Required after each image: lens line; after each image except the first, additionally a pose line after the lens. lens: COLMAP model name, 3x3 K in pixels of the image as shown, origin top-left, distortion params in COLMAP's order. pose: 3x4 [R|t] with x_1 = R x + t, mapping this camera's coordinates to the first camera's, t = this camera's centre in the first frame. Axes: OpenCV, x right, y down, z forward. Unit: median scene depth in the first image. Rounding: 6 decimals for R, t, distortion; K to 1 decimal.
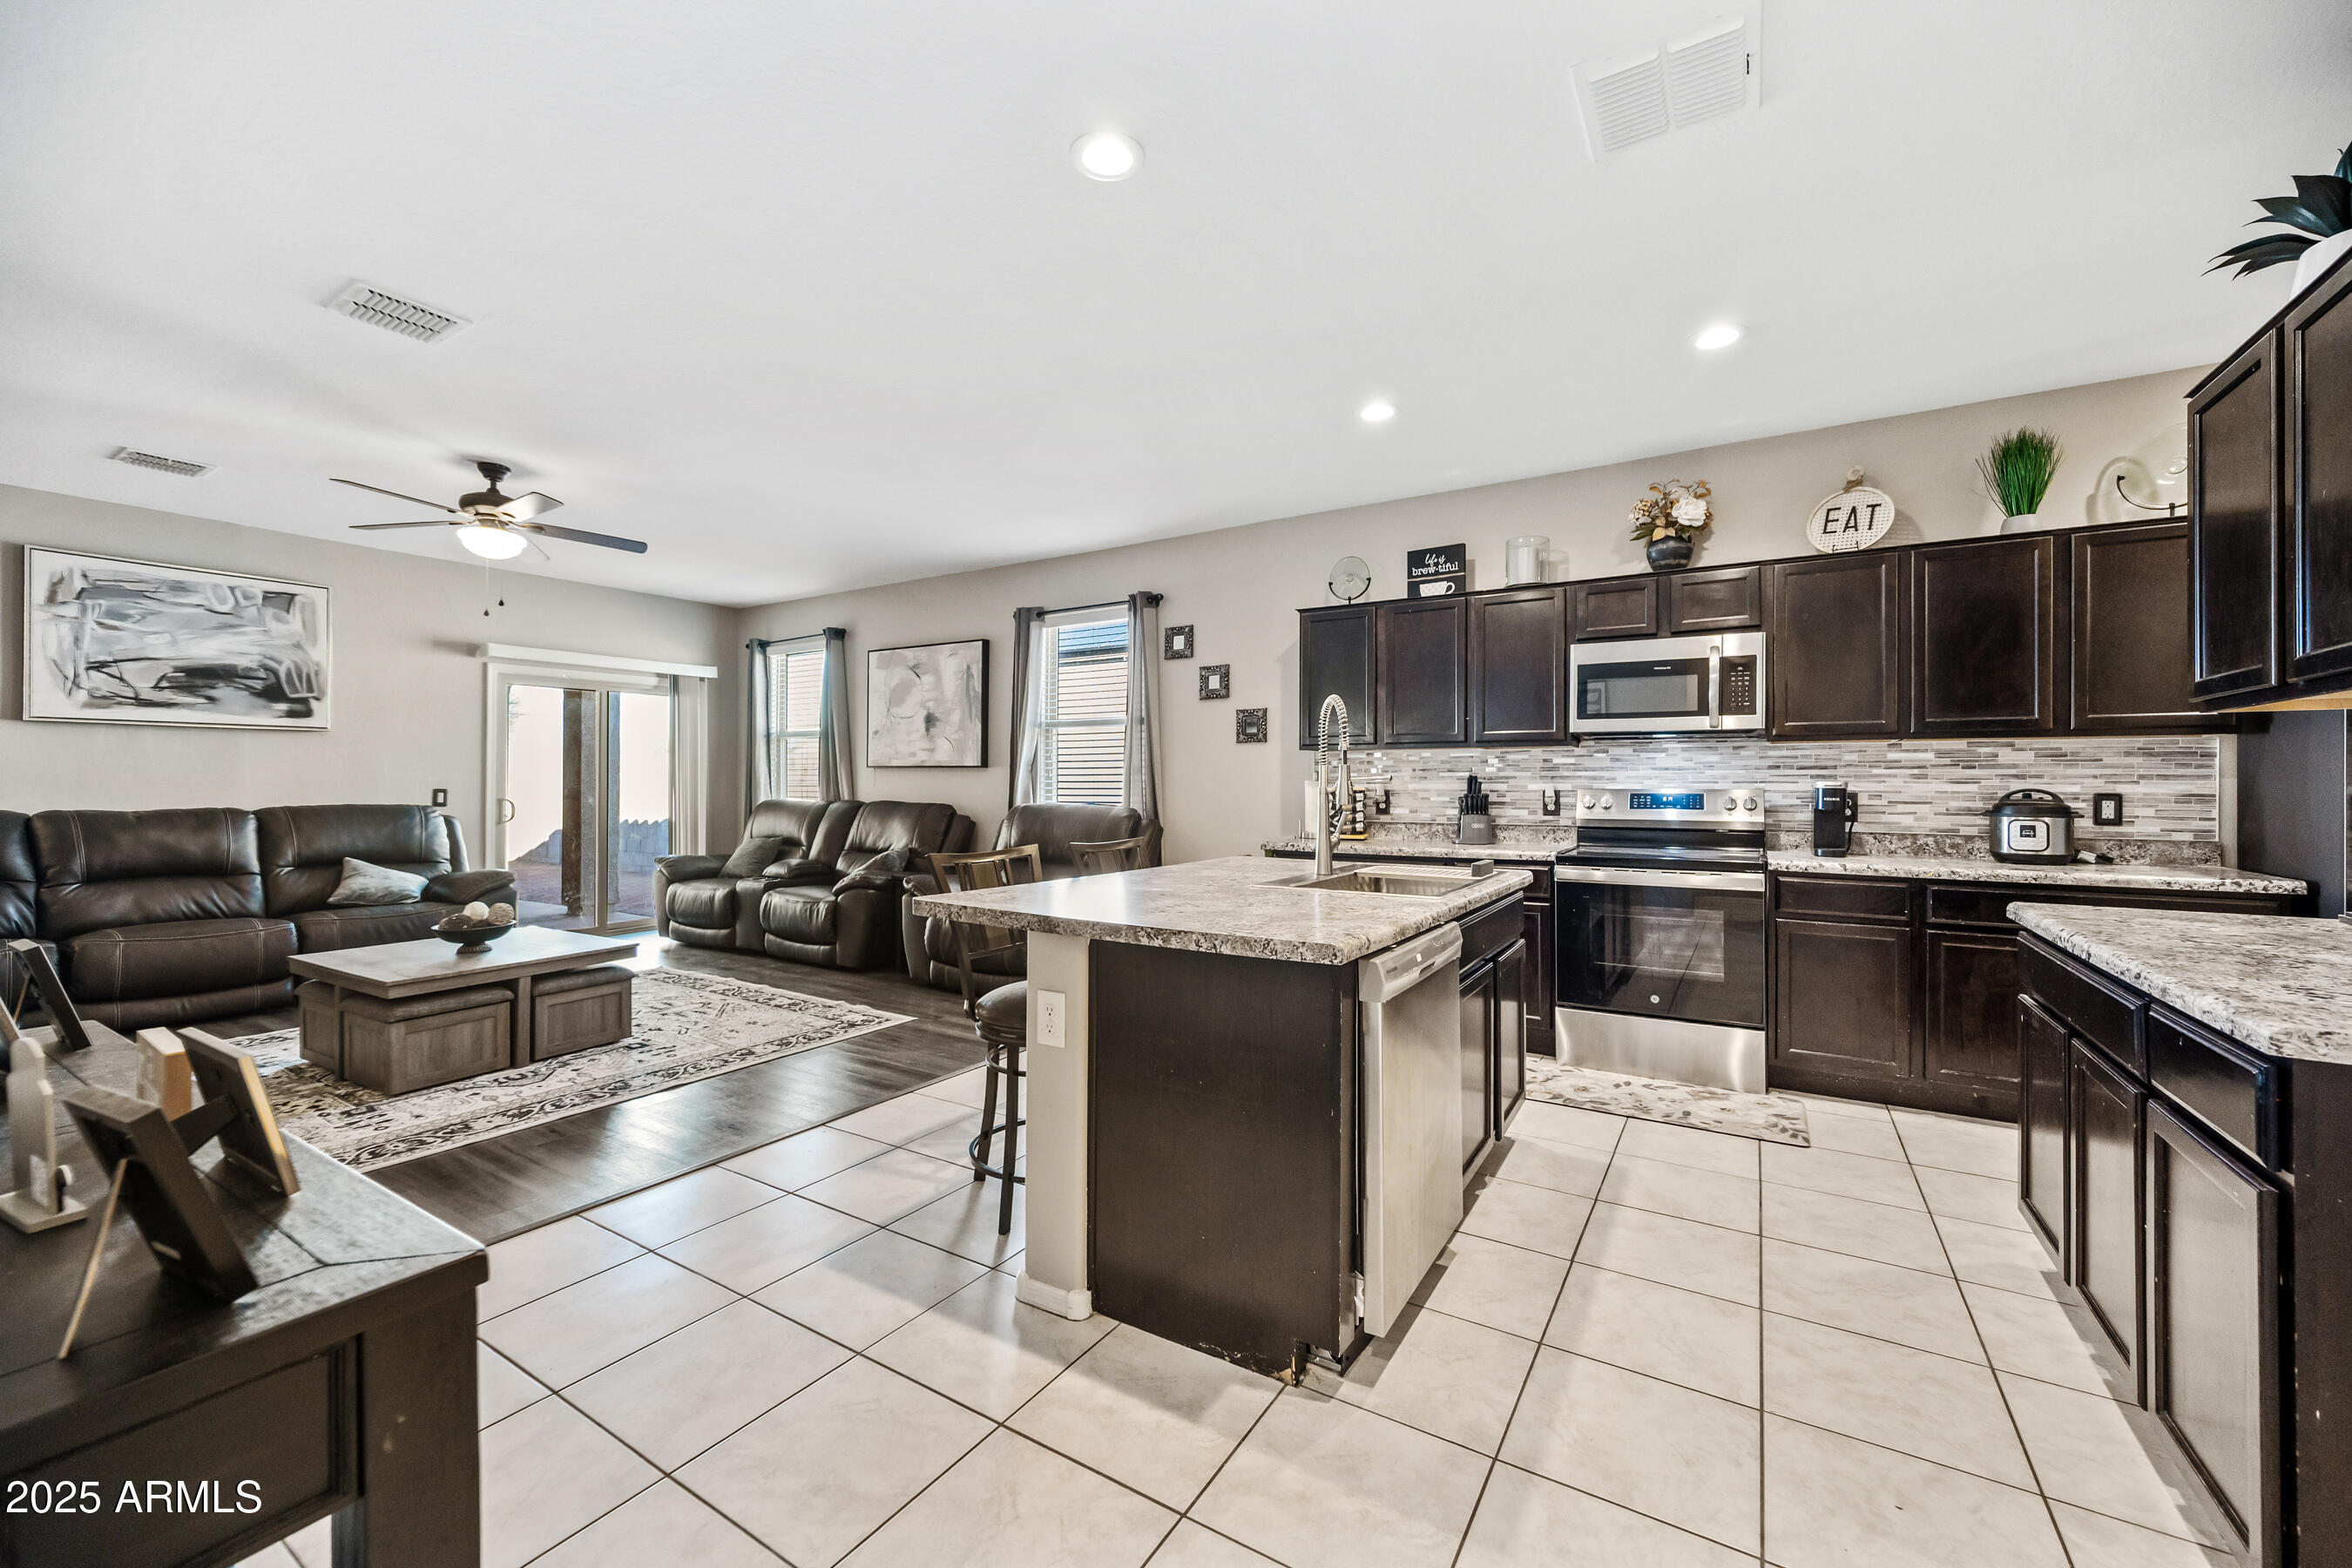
lens RADIAL K [[926.0, 0, 1182.6], [0, 926.0, 778.7], [0, 0, 1]] dist [0.000120, -0.000073]
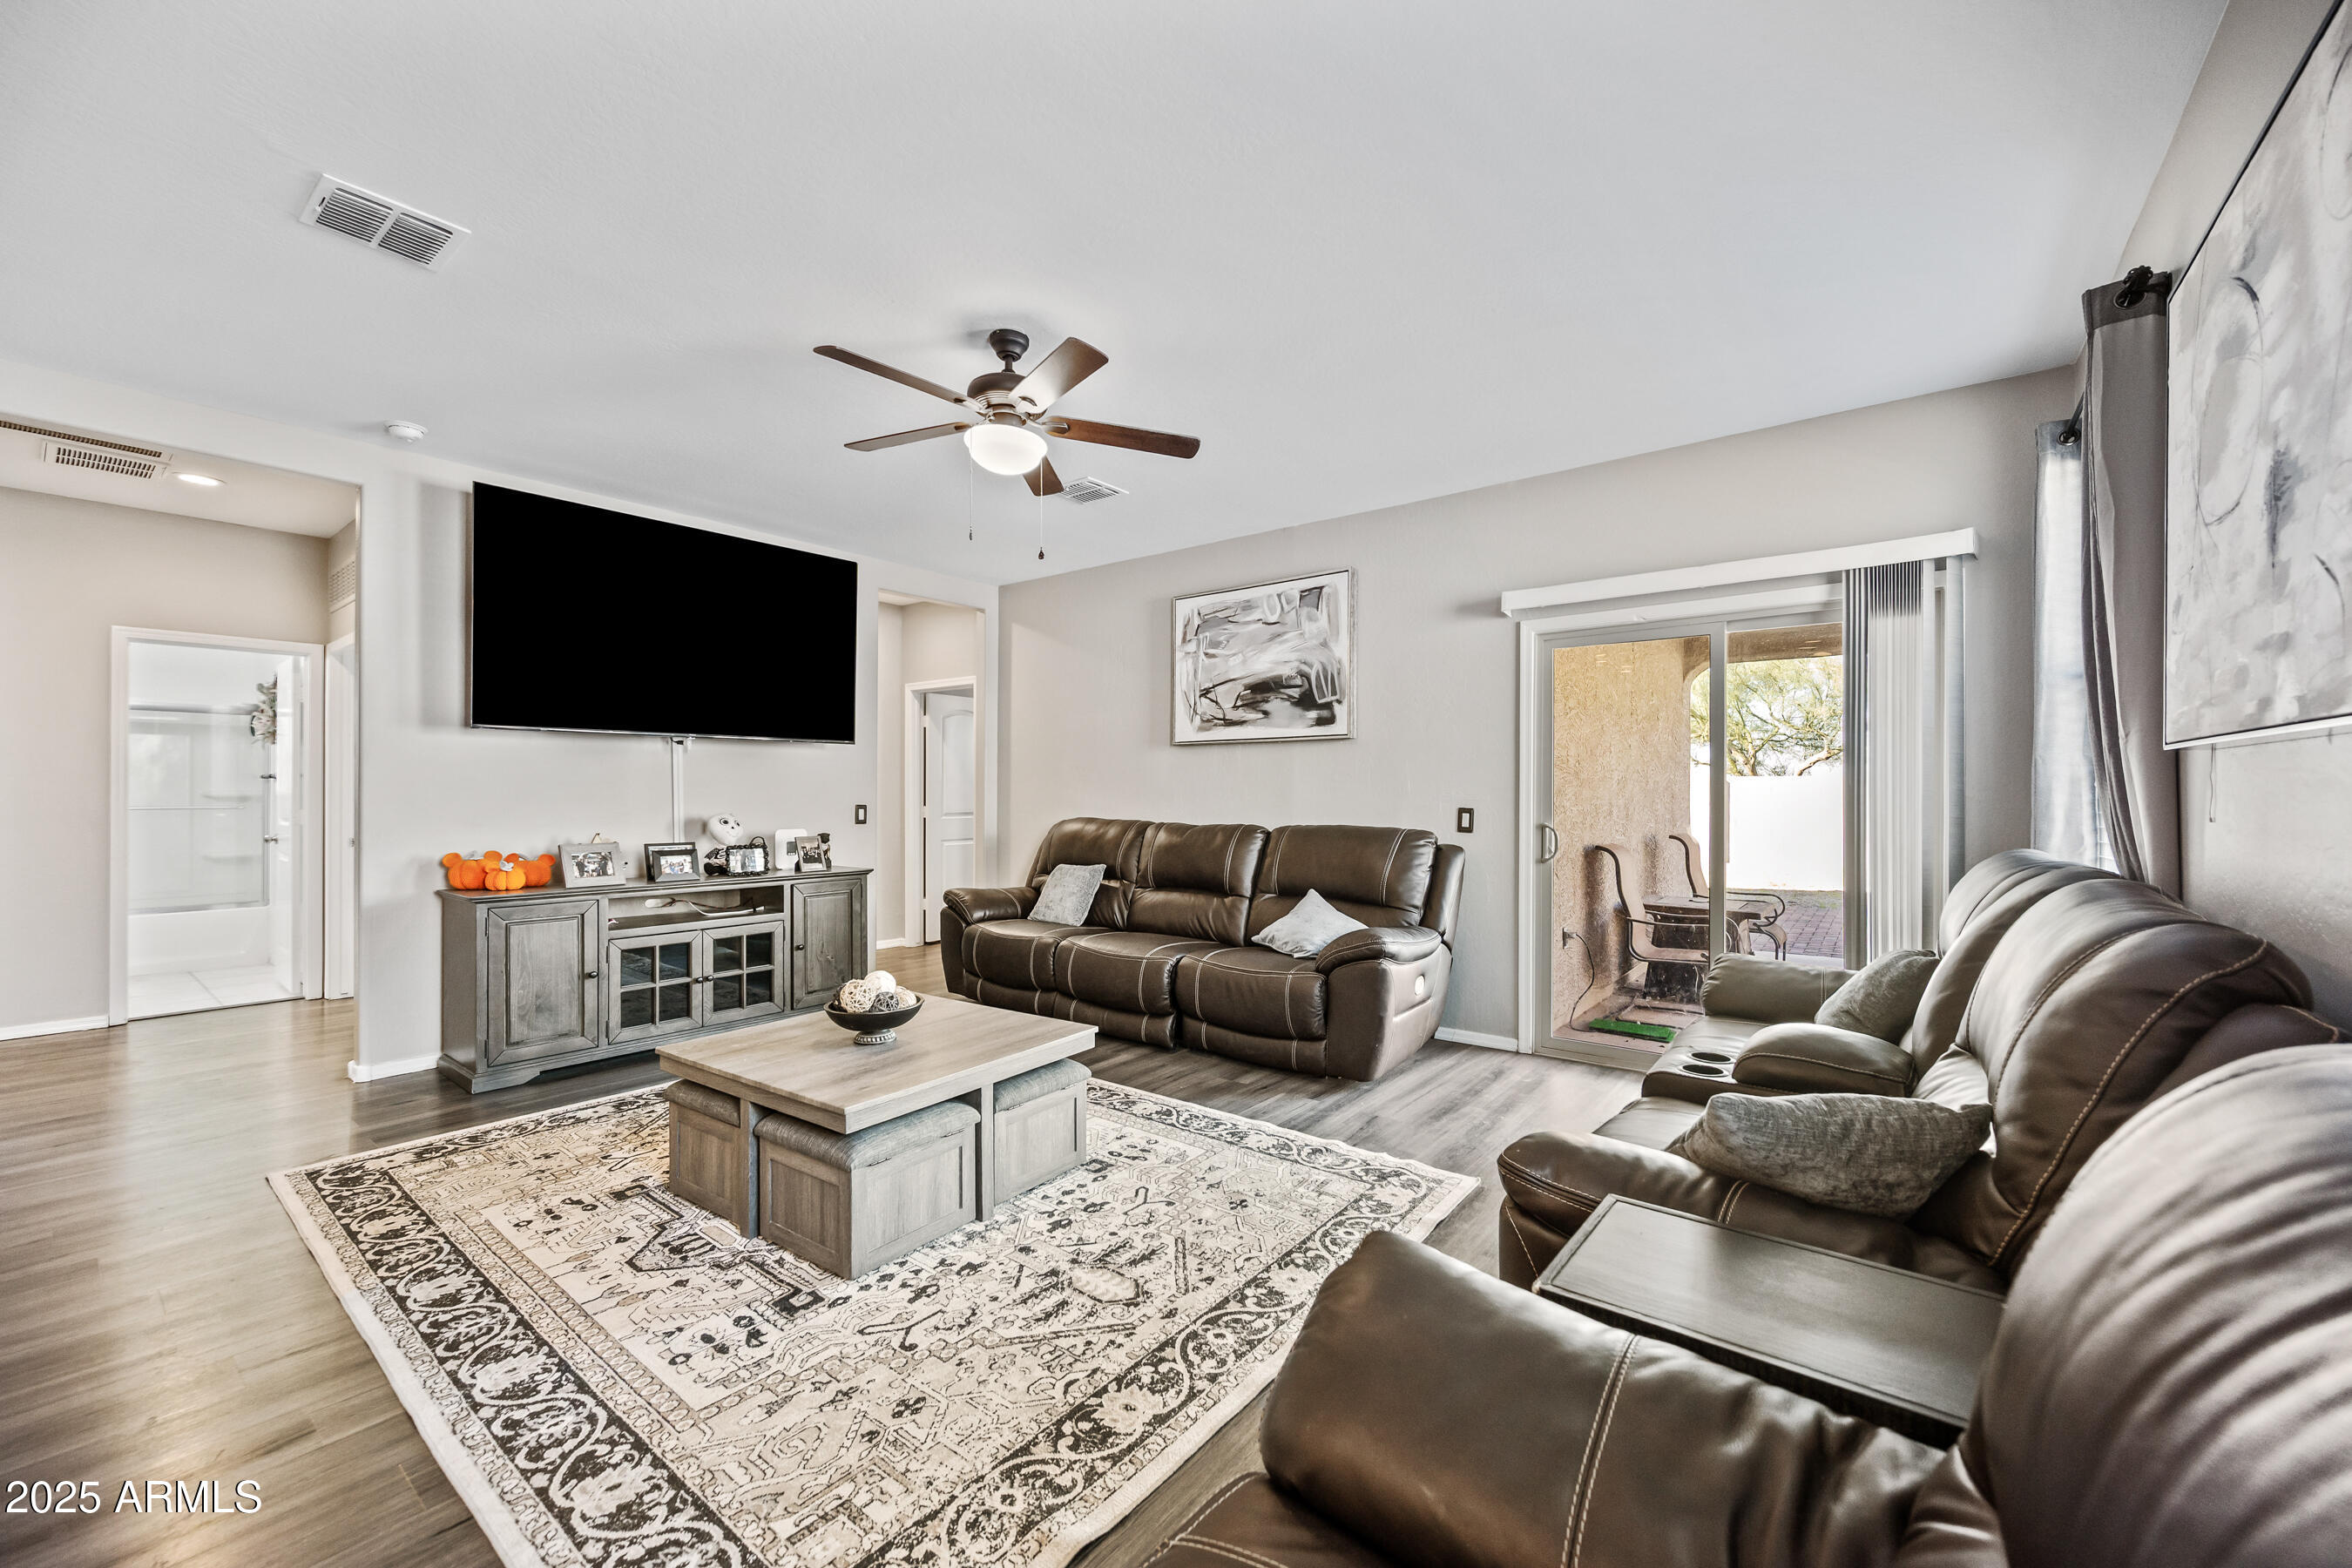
lens RADIAL K [[919.1, 0, 1177.6], [0, 919.1, 795.0], [0, 0, 1]] dist [-0.000171, -0.000089]
pose [[-0.099140, -0.001463, -0.995072, -0.080953], [0.000873, 0.999998, -0.001558, 0.002090], [0.995073, -0.001023, -0.099139, 1.122181]]
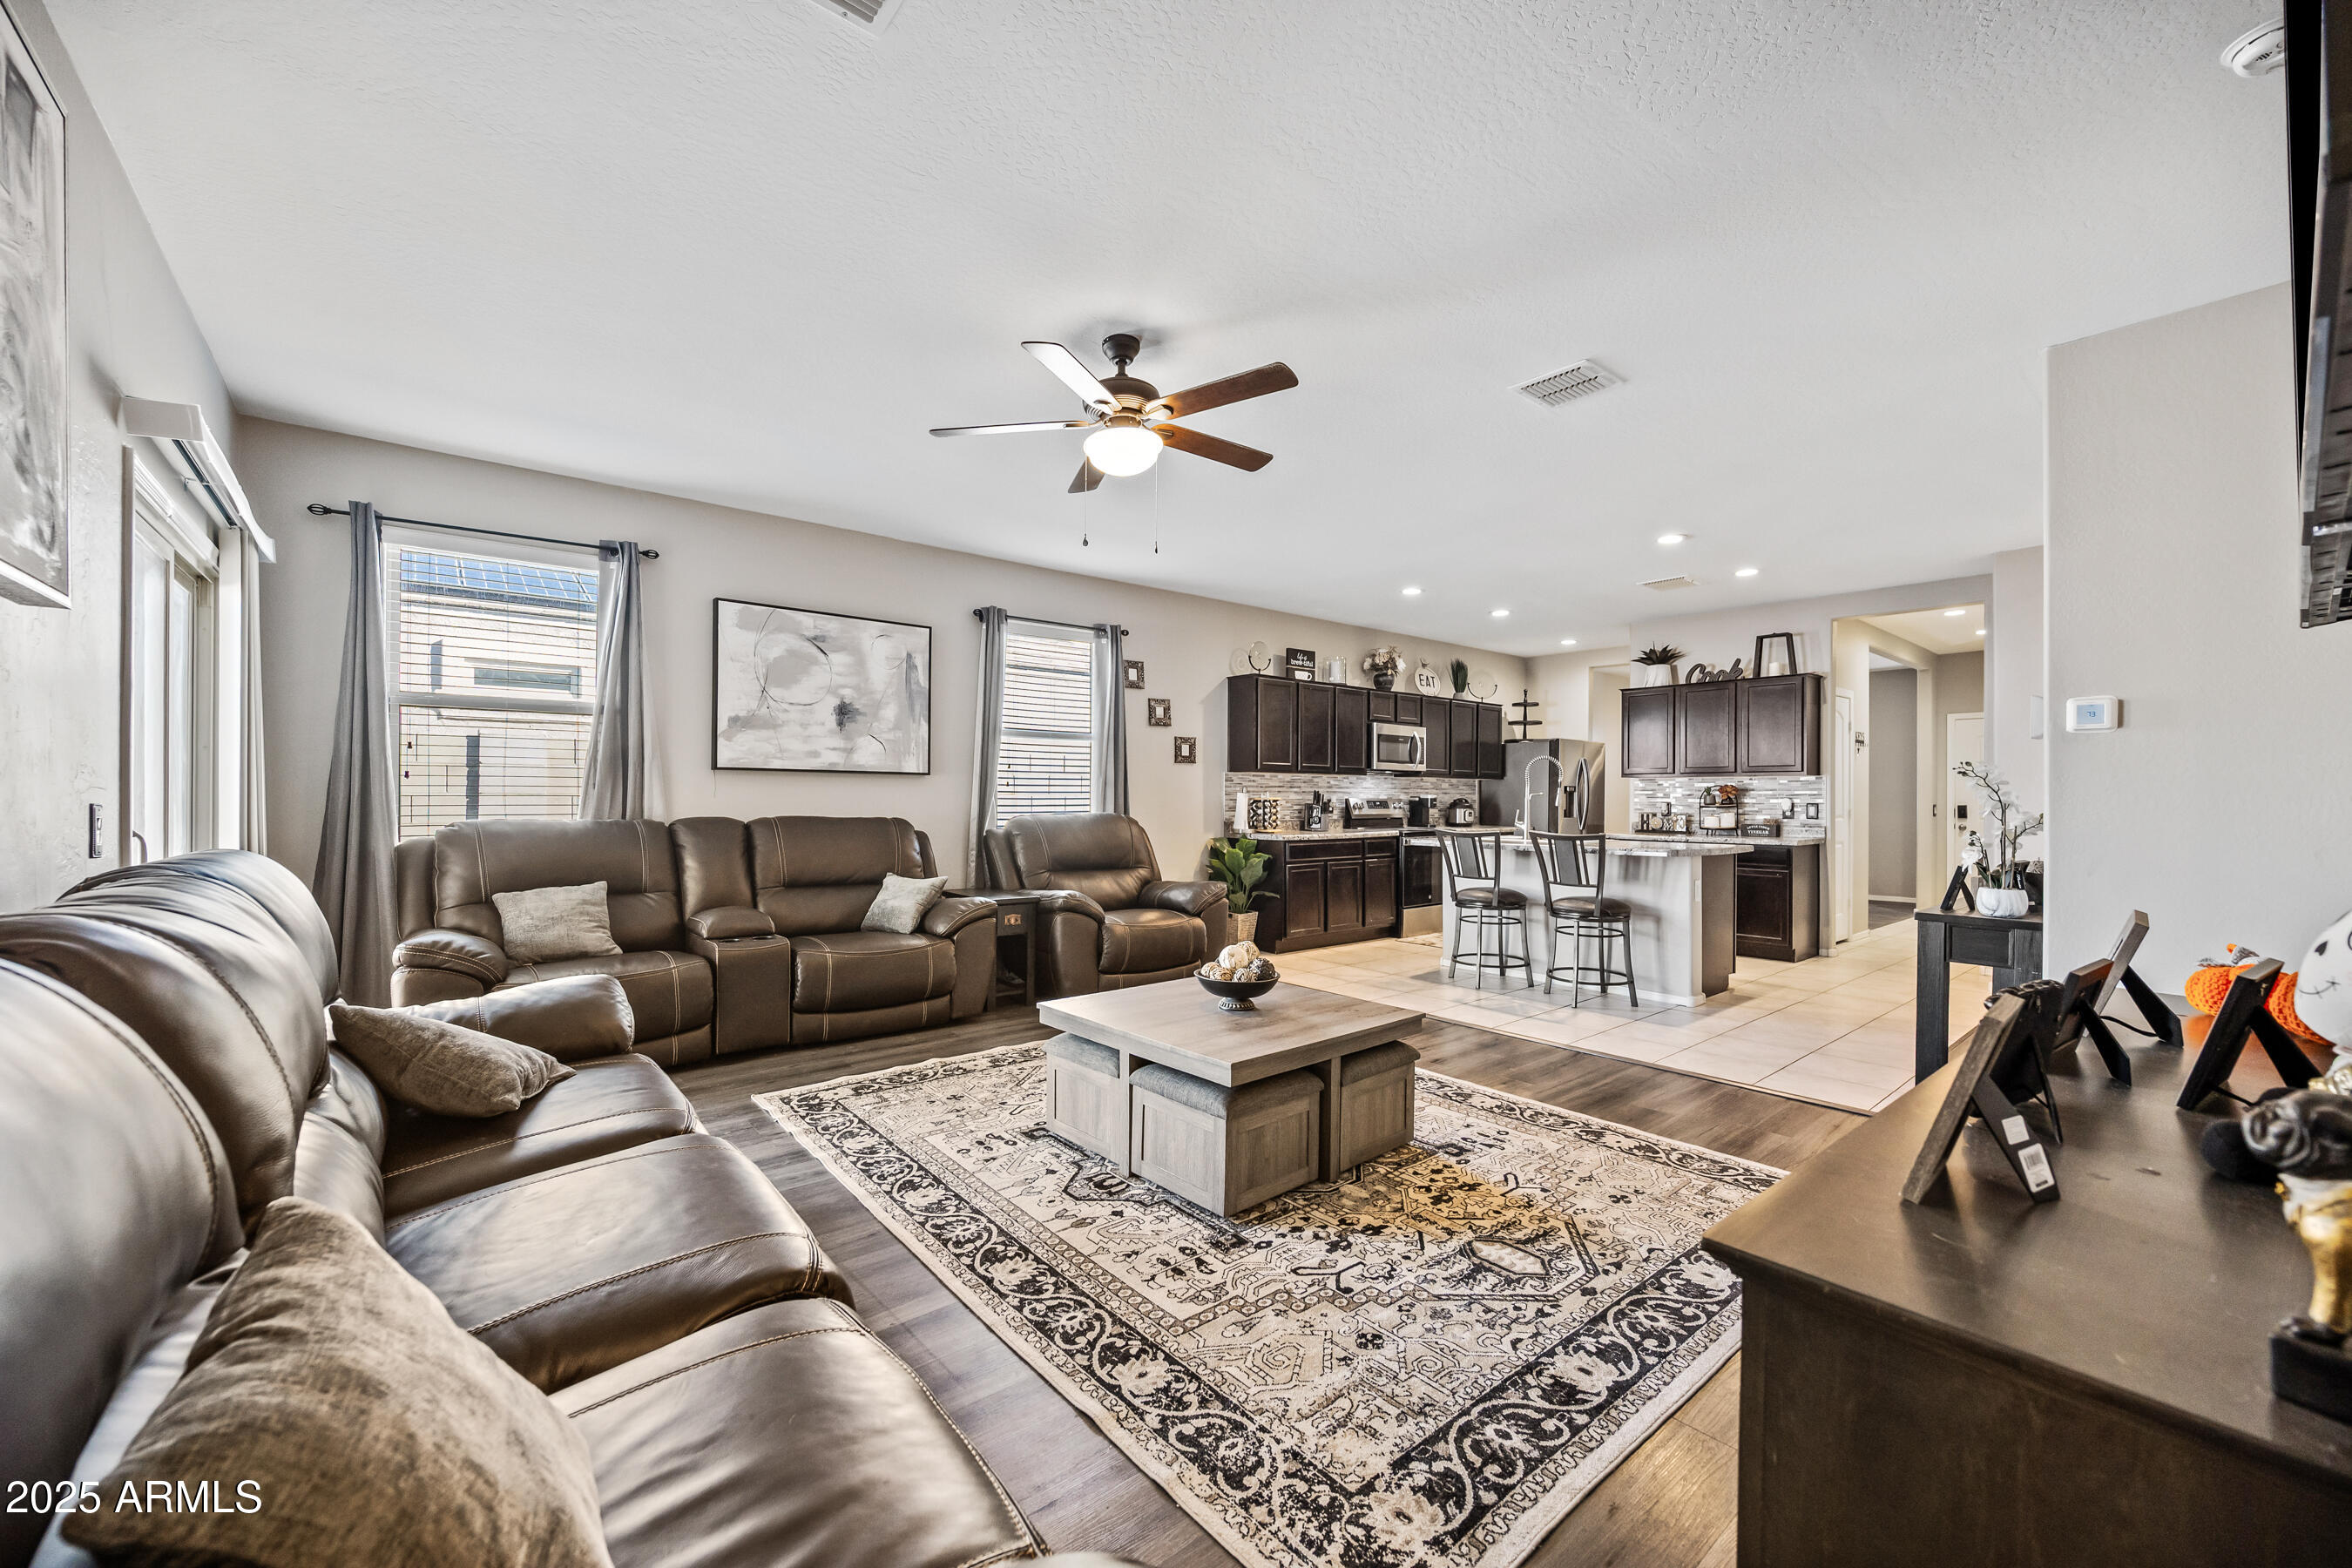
lens RADIAL K [[919.1, 0, 1177.6], [0, 919.1, 795.0], [0, 0, 1]] dist [-0.000171, -0.000089]
pose [[0.310645, 0.002743, 0.950522, -1.313089], [-0.007274, 0.999973, -0.000509, 0.007356], [-0.950498, -0.006756, 0.310657, 0.698440]]
